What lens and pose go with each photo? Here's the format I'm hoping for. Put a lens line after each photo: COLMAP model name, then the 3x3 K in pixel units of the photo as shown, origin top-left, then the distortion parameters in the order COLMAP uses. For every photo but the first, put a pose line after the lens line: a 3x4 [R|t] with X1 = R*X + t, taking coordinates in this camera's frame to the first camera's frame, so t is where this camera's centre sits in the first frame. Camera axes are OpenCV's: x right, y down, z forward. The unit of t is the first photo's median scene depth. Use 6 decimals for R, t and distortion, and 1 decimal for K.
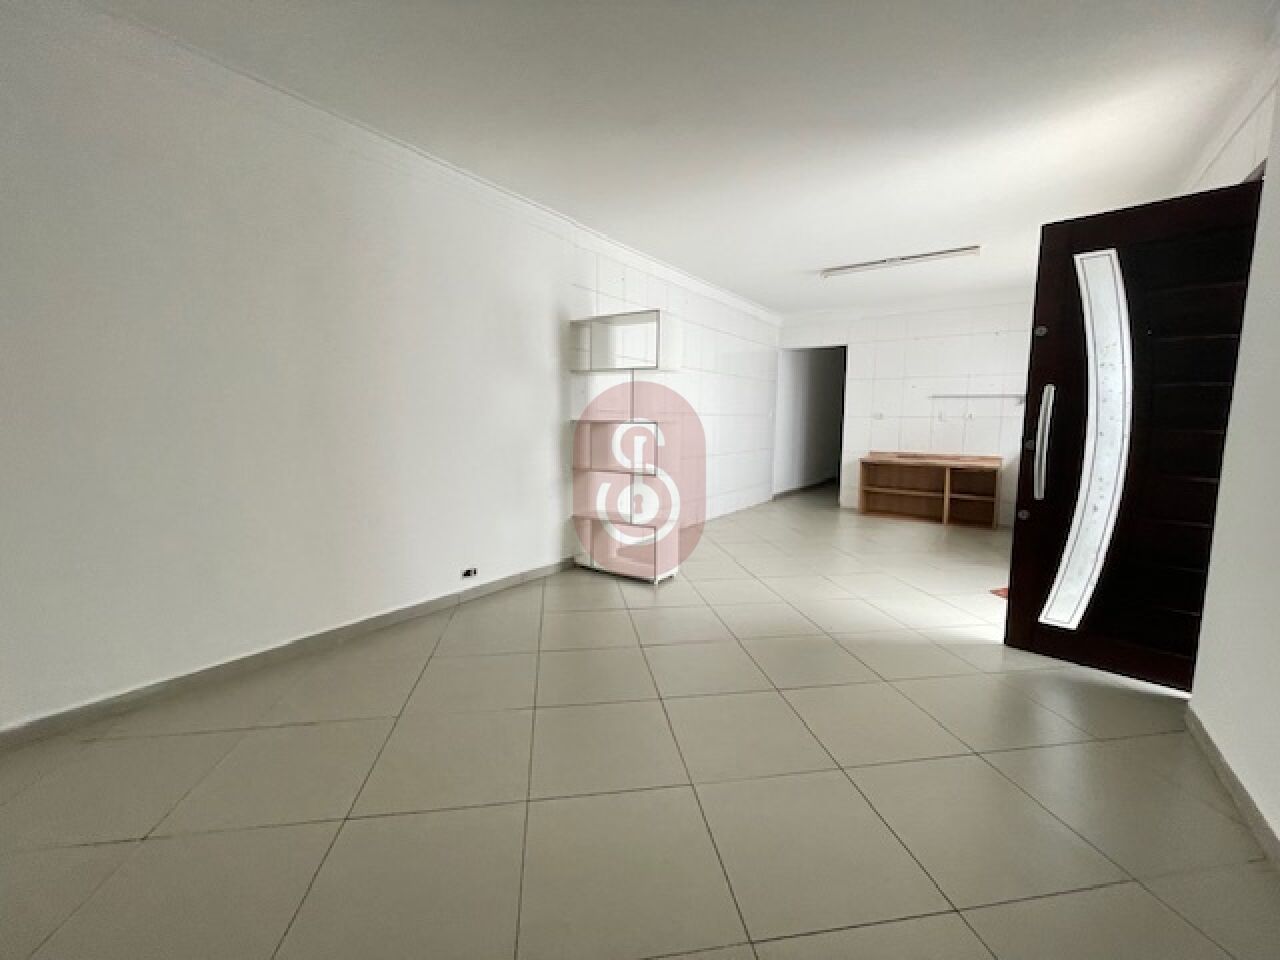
lens RADIAL K [[520.4, 0, 641.4], [0, 520.4, 476.0], [0, 0, 1]] dist [-0.002892, -0.000075]
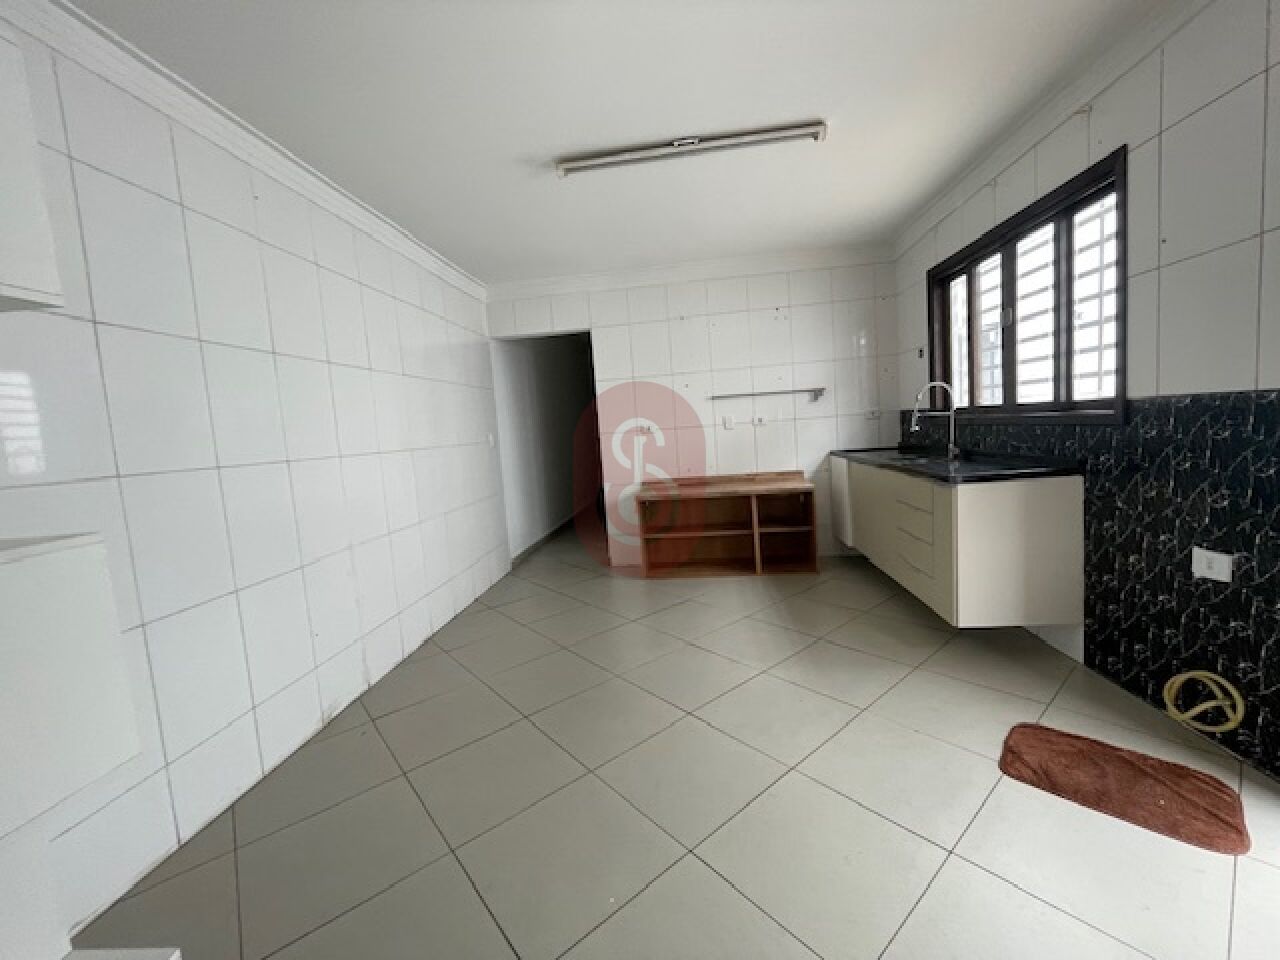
lens RADIAL K [[520.4, 0, 641.4], [0, 520.4, 476.0], [0, 0, 1]] dist [-0.002892, -0.000075]
pose [[0.856559, -0.121965, 0.501429, 0.091934], [0.146271, 0.989201, -0.009258, -0.049072], [-0.494885, 0.081275, 0.865149, 0.404530]]
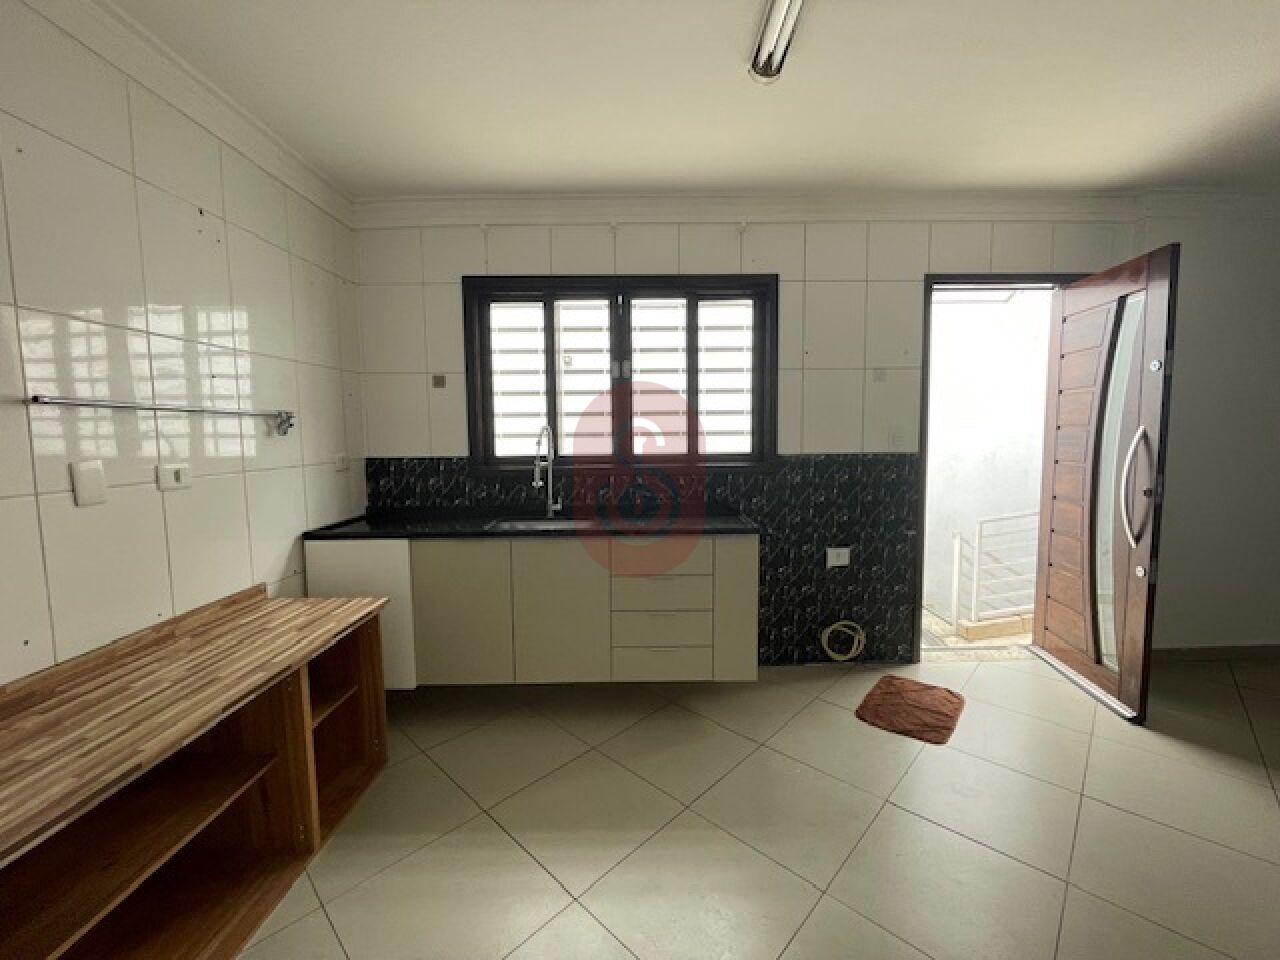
lens RADIAL K [[521.0, 0, 642.7], [0, 521.0, 477.2], [0, 0, 1]] dist [-0.001593, -0.000002]
pose [[-0.610048, -0.069067, 0.789349, 0.230952], [0.105931, 0.980142, 0.167630, -0.123447], [-0.785252, 0.185879, -0.590617, 0.885282]]
